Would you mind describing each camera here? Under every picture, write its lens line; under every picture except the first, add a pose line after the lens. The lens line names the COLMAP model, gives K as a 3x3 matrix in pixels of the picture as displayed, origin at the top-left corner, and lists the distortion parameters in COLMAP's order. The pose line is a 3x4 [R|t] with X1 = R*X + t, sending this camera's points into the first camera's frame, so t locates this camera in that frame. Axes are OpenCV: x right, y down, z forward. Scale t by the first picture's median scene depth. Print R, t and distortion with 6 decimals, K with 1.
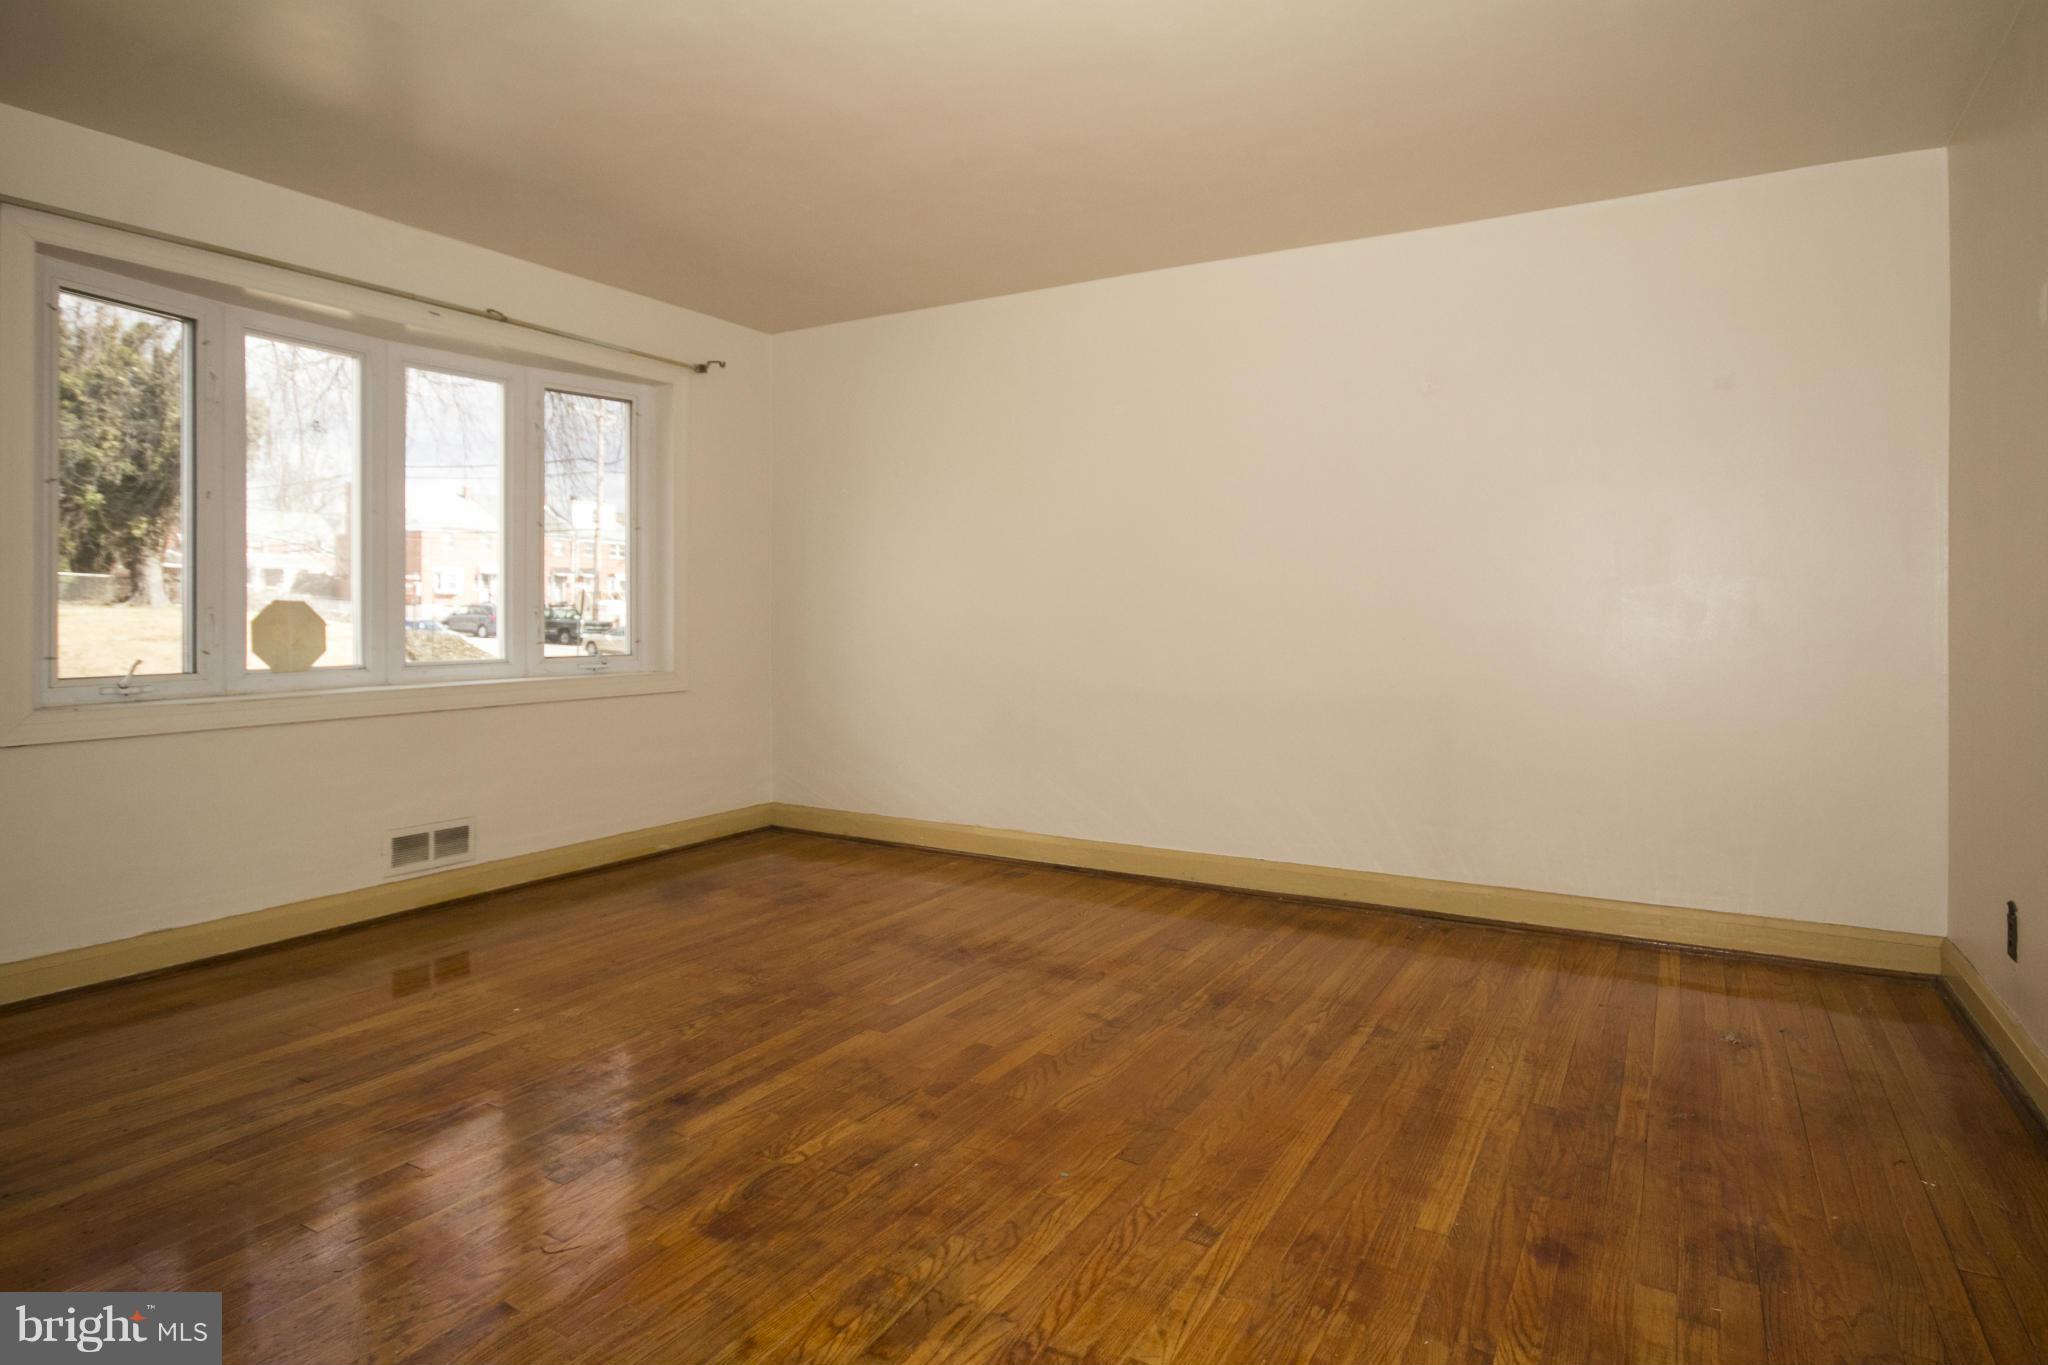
lens RADIAL K [[1114.2, 0, 1054.0], [0, 1114.2, 624.0], [0, 0, 1]] dist [-0.002984, 0.000805]
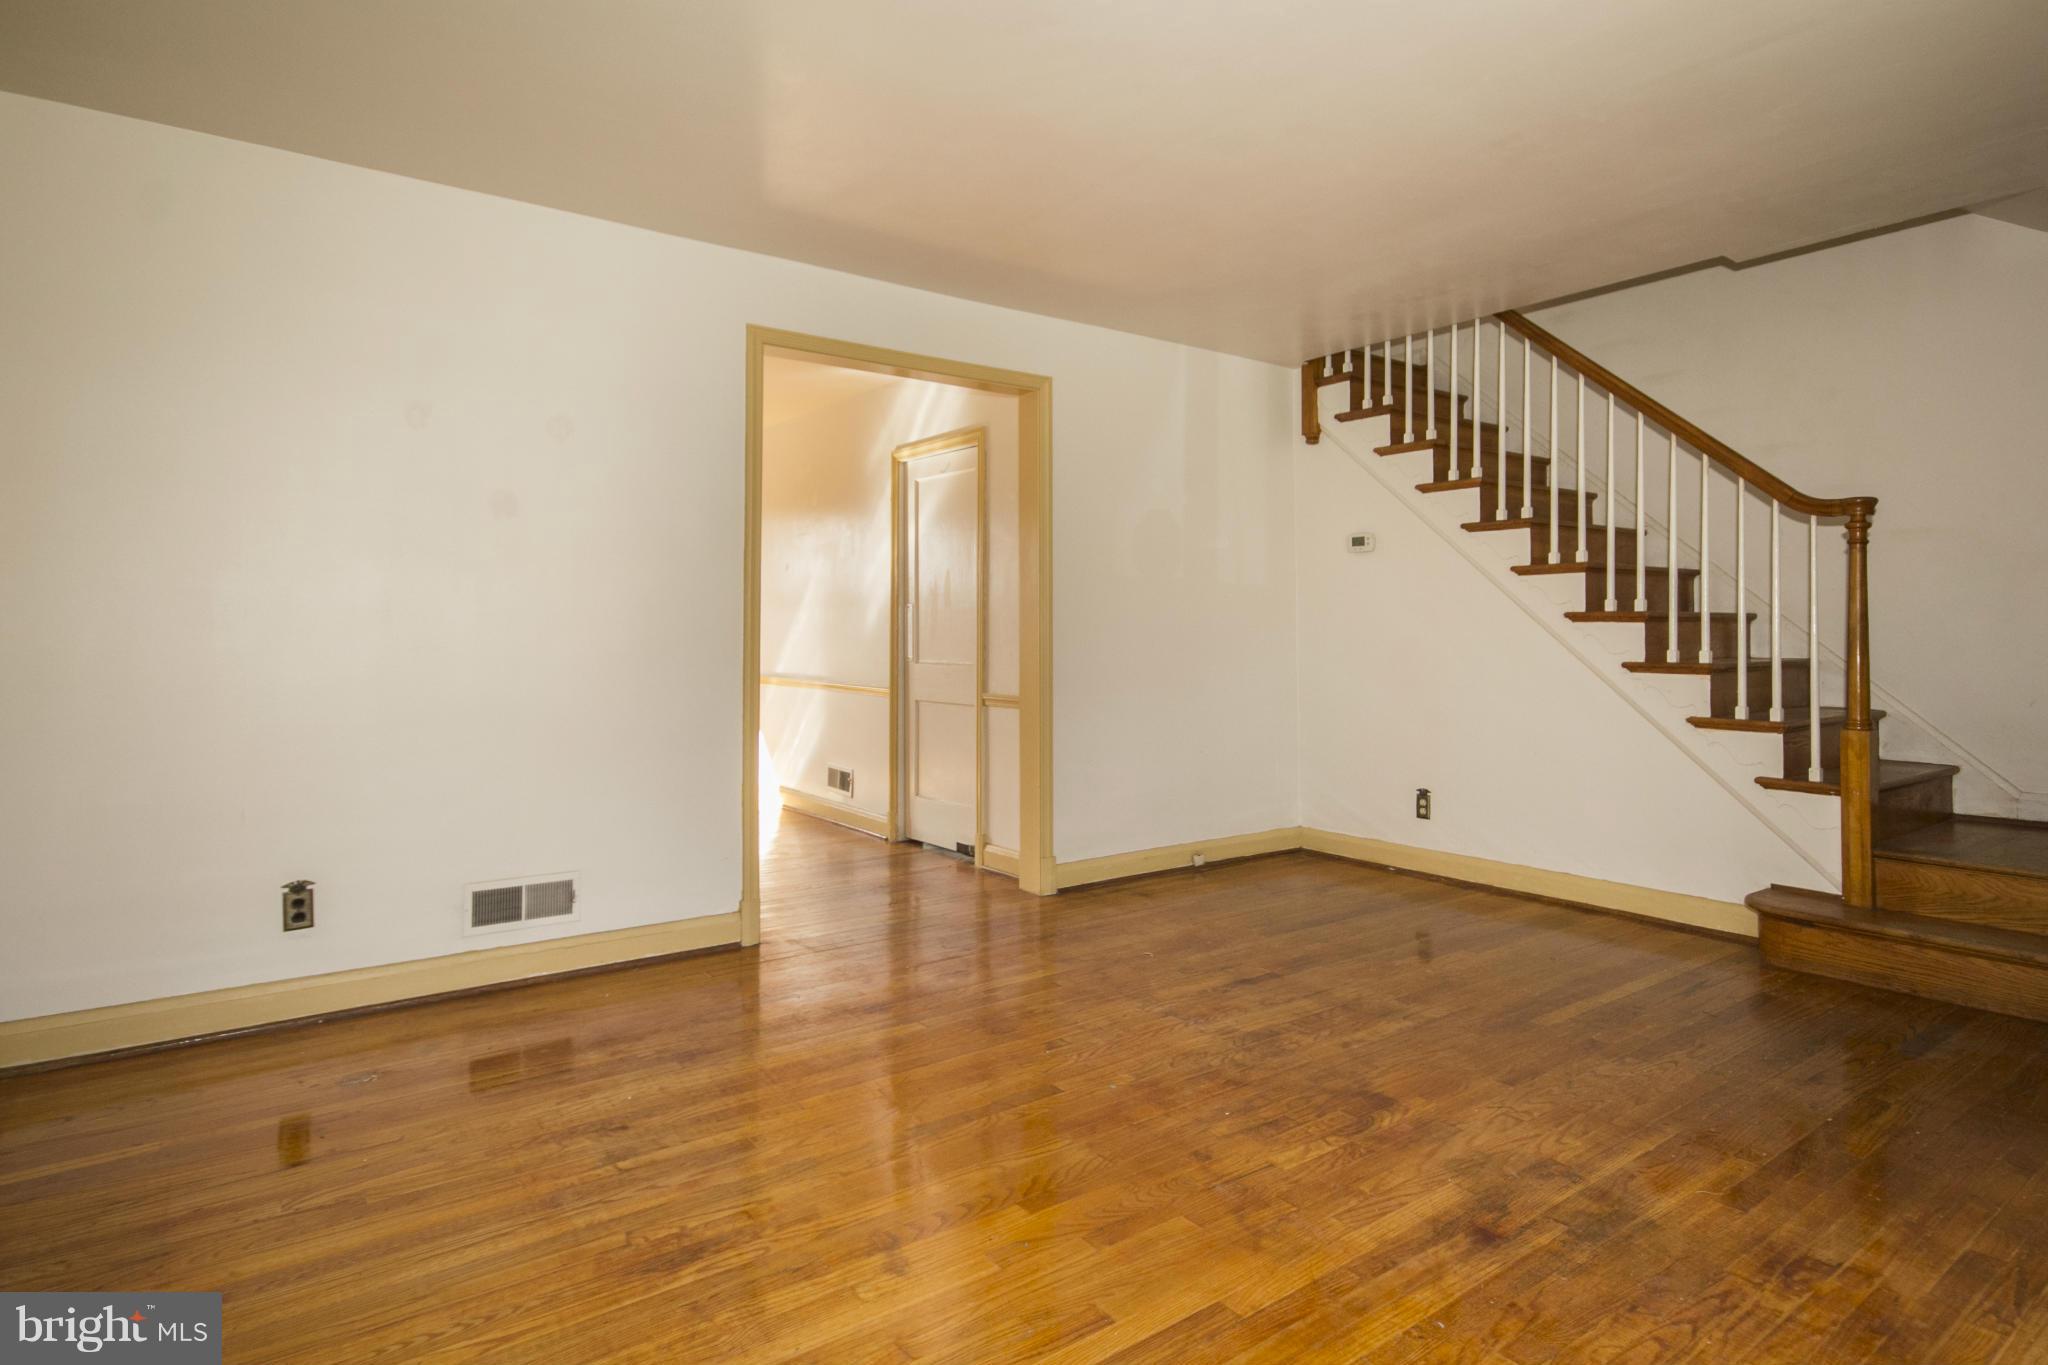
lens RADIAL K [[1114.2, 0, 1054.0], [0, 1114.2, 624.0], [0, 0, 1]] dist [-0.002984, 0.000805]
pose [[-0.918818, 0.000780, 0.394680, -0.331854], [0.002615, 0.999988, 0.004111, -0.024493], [-0.394672, 0.004810, -0.918809, 1.702734]]
